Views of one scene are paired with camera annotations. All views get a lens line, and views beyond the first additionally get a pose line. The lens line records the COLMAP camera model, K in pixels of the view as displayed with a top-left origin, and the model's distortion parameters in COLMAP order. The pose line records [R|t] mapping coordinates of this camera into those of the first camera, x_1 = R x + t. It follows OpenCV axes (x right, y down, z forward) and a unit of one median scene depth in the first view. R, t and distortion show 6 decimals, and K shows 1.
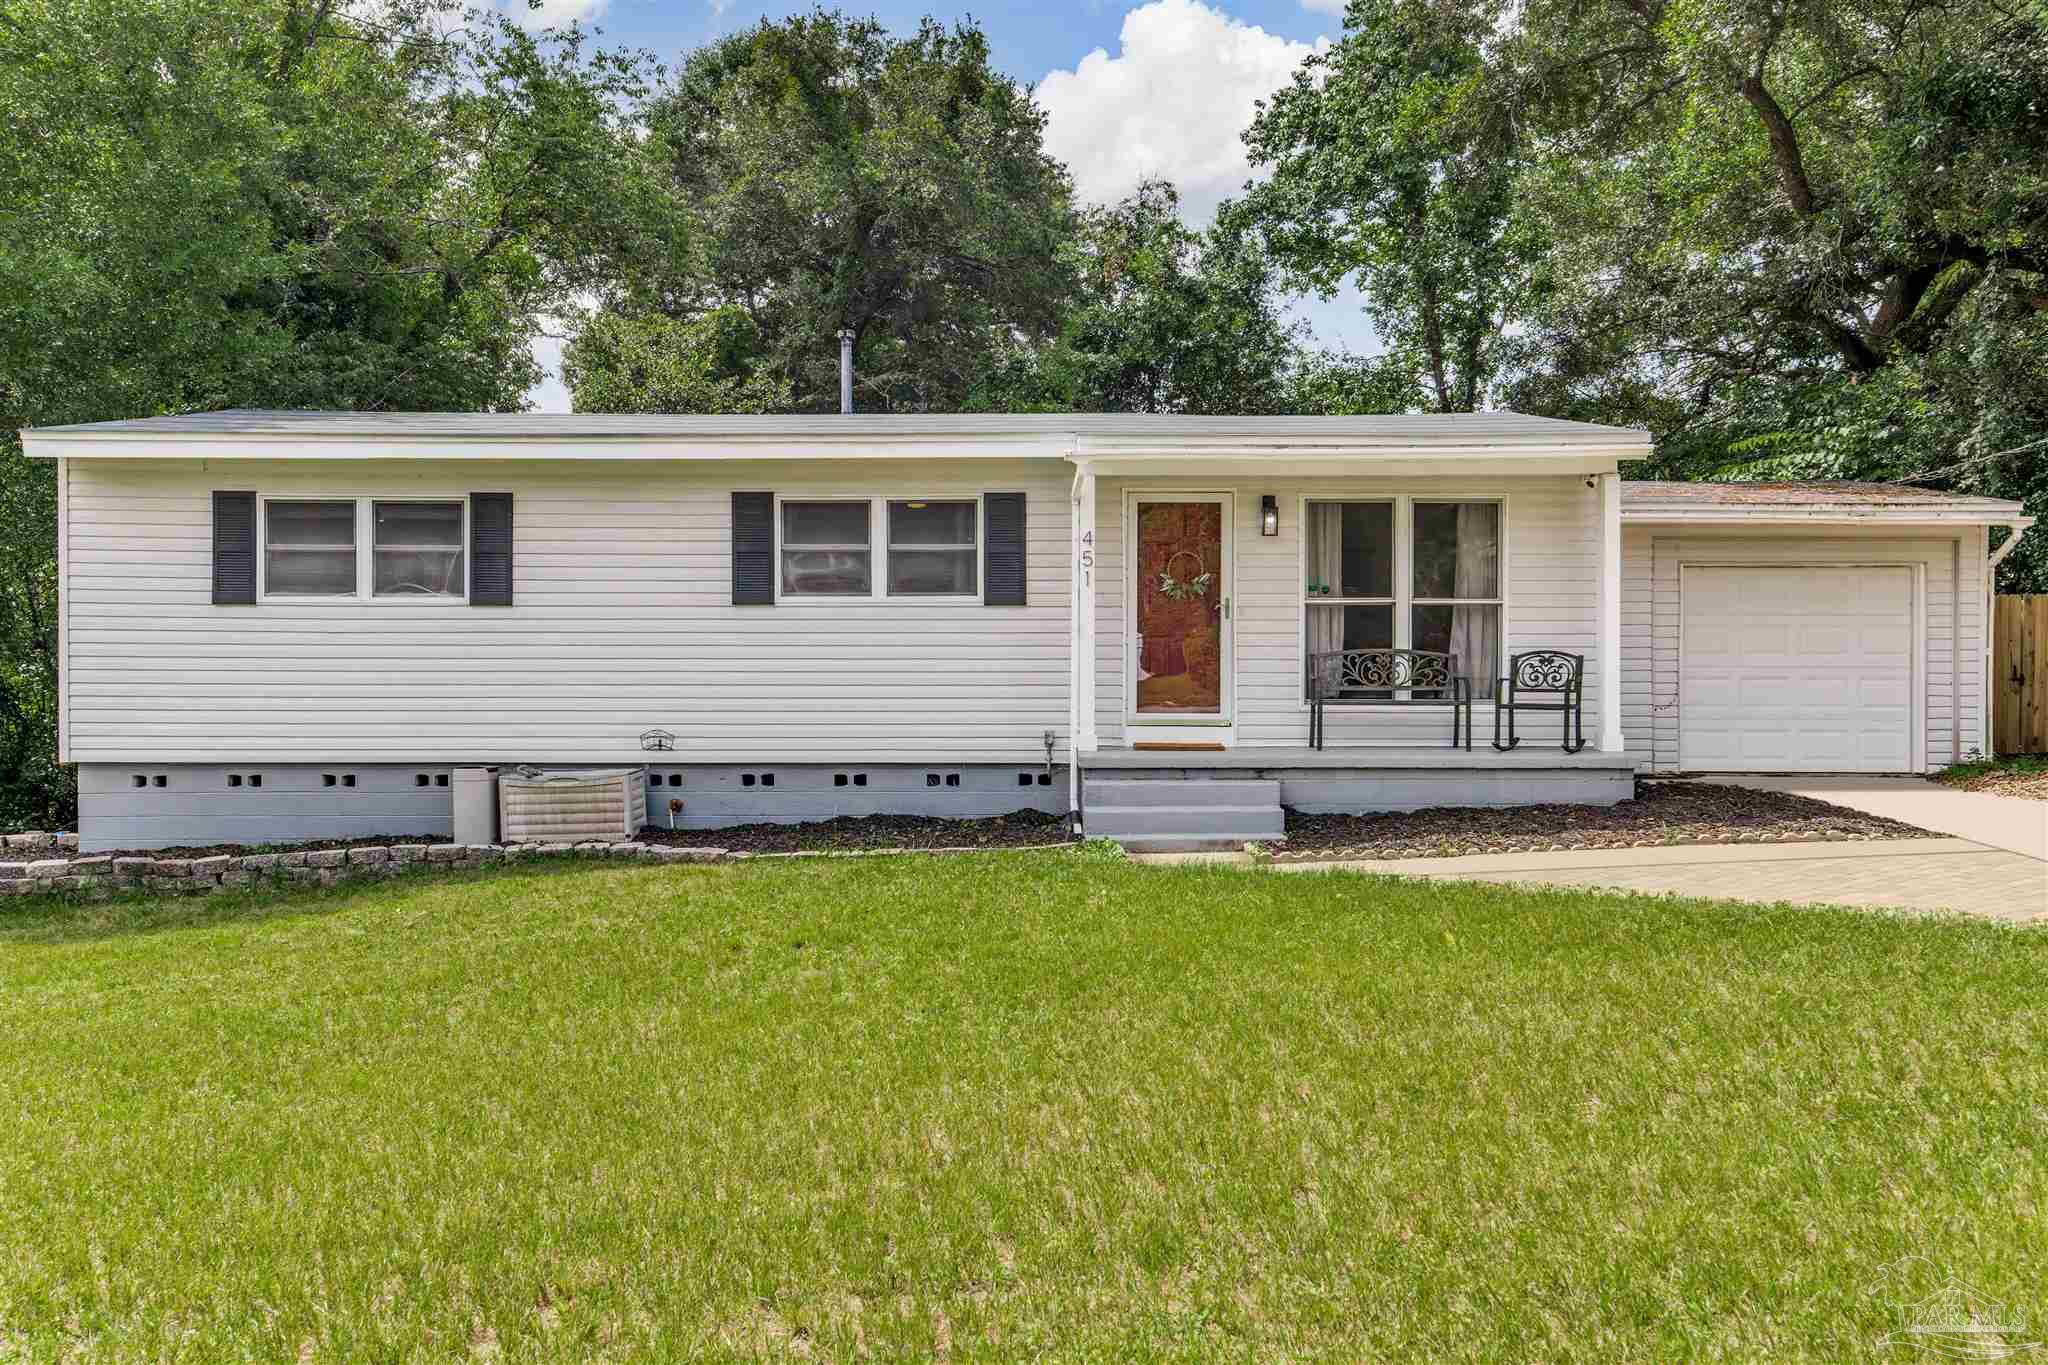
lens RADIAL K [[1939.7, 0, 1023.1], [0, 1939.7, 646.2], [0, 0, 1]] dist [0.074939, 0.031547]
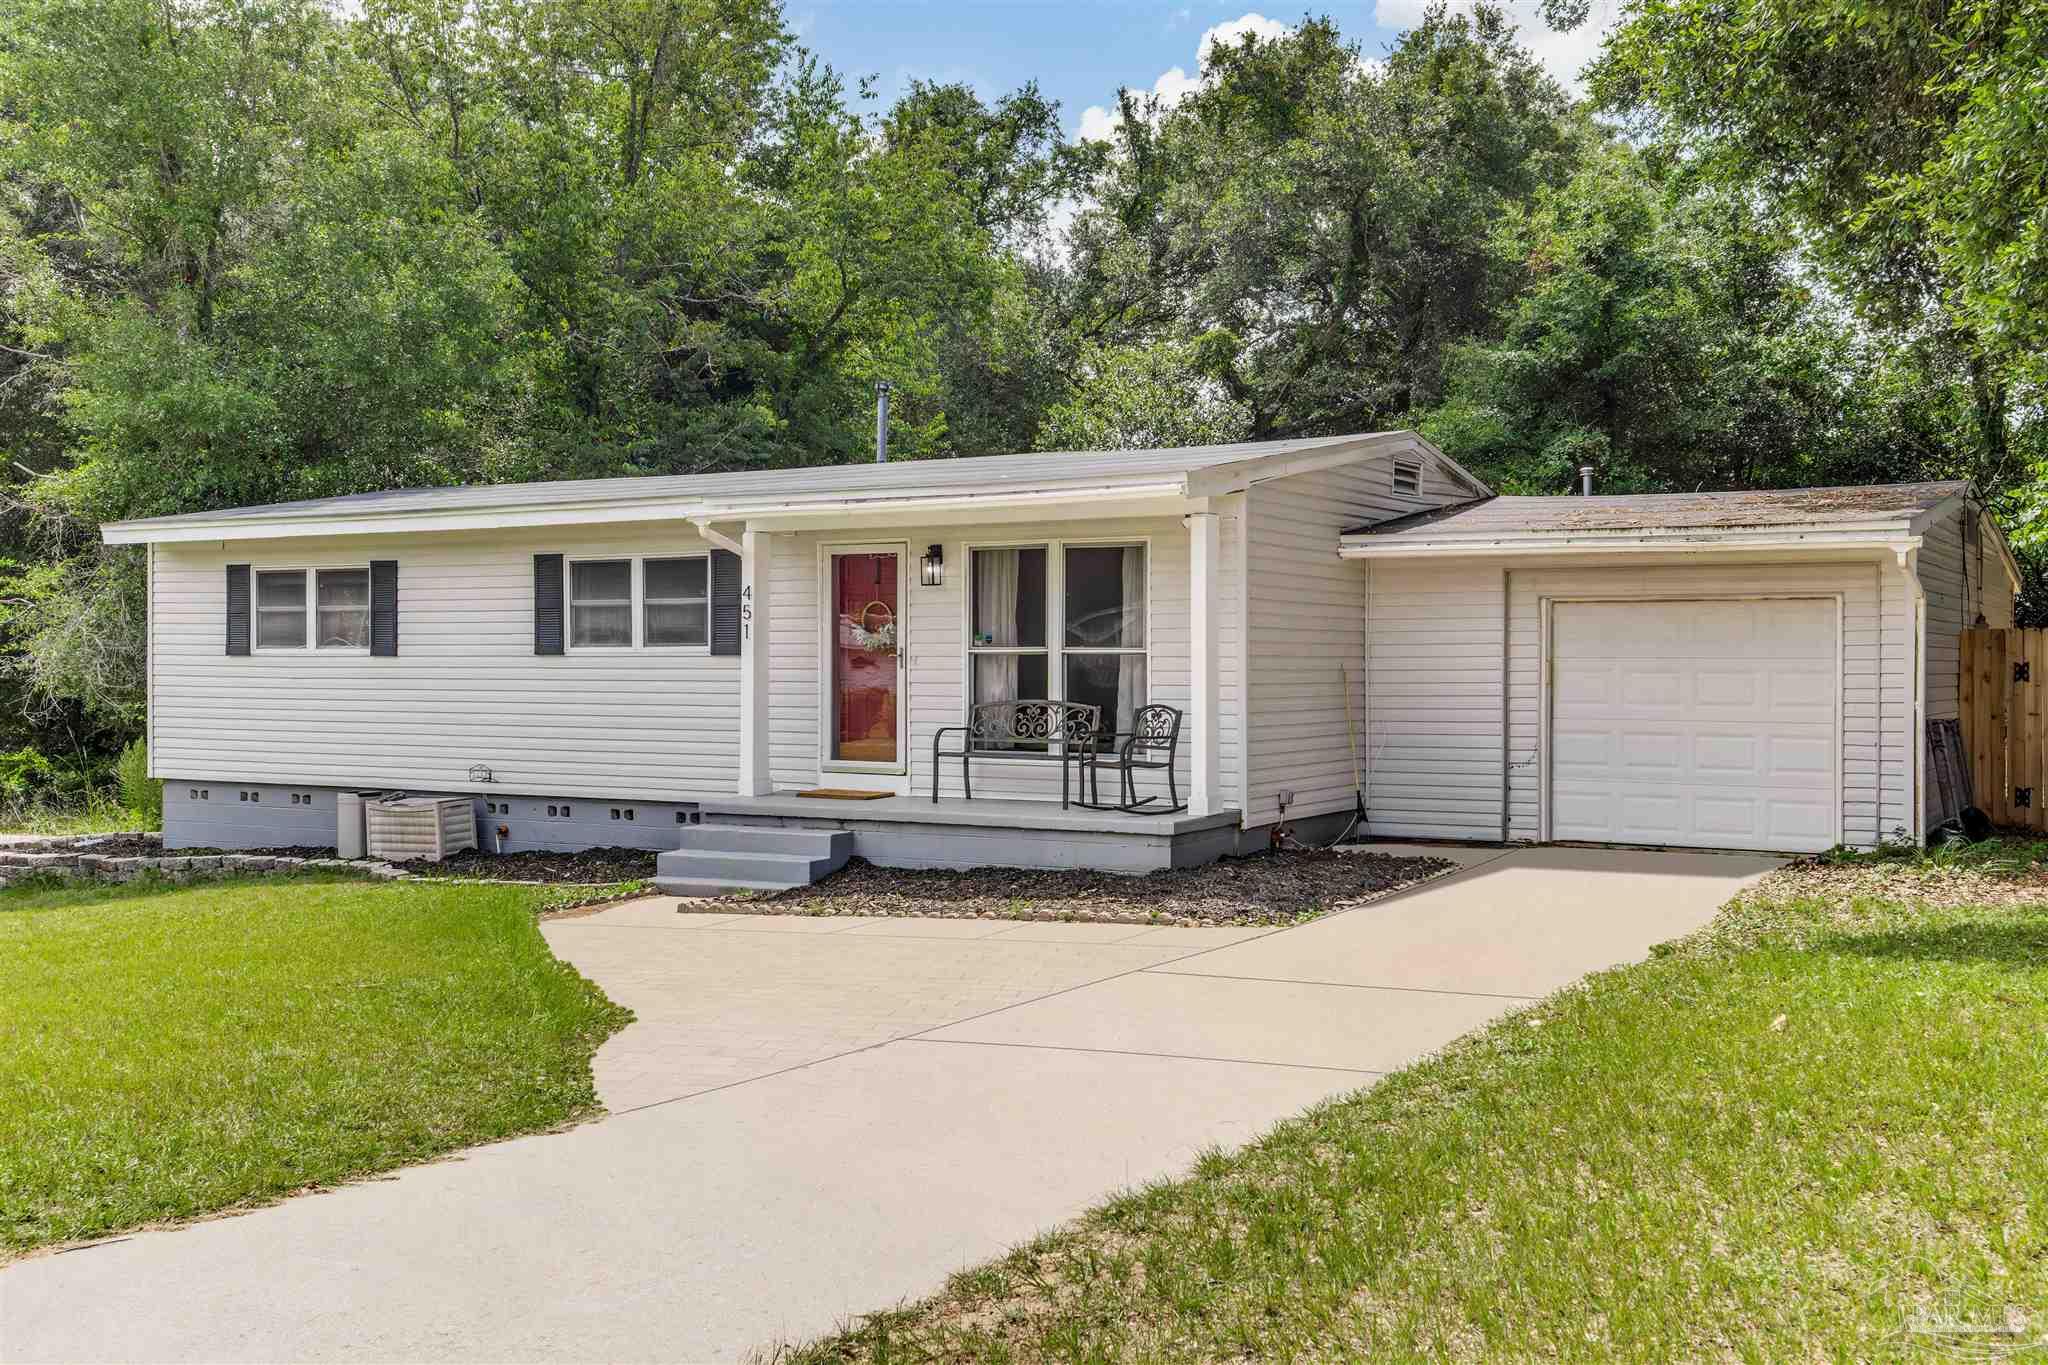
lens RADIAL K [[1939.7, 0, 1023.1], [0, 1939.7, 646.2], [0, 0, 1]] dist [0.074939, 0.031547]
pose [[0.872249, -0.003402, -0.489050, 0.651248], [0.002866, 0.999994, -0.001845, -0.023387], [0.489054, 0.000207, 0.872254, 0.152055]]
